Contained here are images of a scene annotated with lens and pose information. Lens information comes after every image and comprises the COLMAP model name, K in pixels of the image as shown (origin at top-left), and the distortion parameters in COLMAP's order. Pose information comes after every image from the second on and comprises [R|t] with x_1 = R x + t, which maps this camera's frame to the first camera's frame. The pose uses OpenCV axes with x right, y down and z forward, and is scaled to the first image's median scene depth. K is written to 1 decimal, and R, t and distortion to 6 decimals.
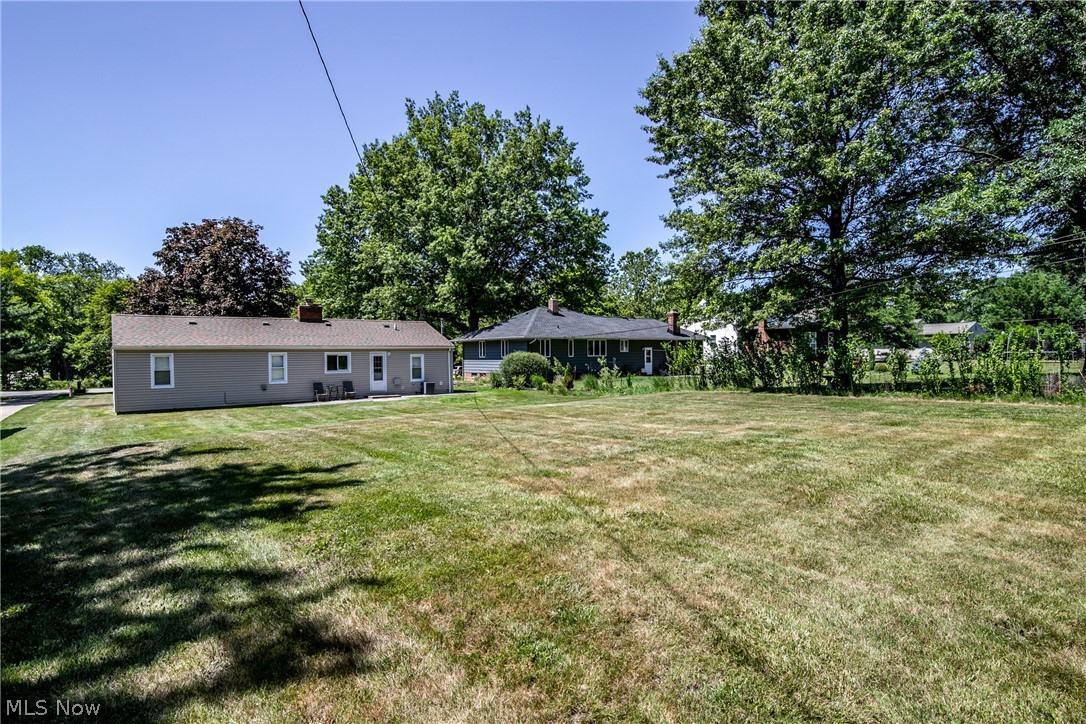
lens RADIAL K [[597.2, 0, 543.0], [0, 597.2, 362.0], [0, 0, 1]] dist [-0.000733, -0.000254]
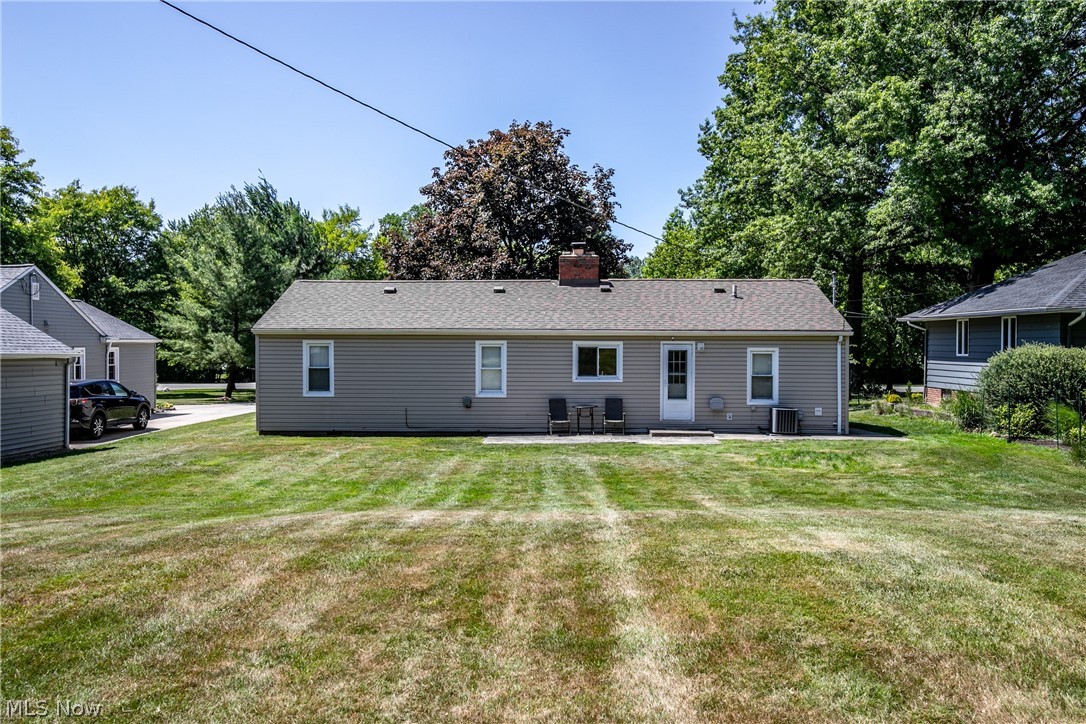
lens RADIAL K [[867.3, 0, 543.0], [0, 867.3, 362.0], [0, 0, 1]] dist [0.015376, 0.003494]
pose [[0.770281, 0.029744, -0.637011, 0.092633], [-0.020069, 0.999548, 0.022404, -0.013486], [0.637389, -0.004473, 0.770529, 0.357956]]
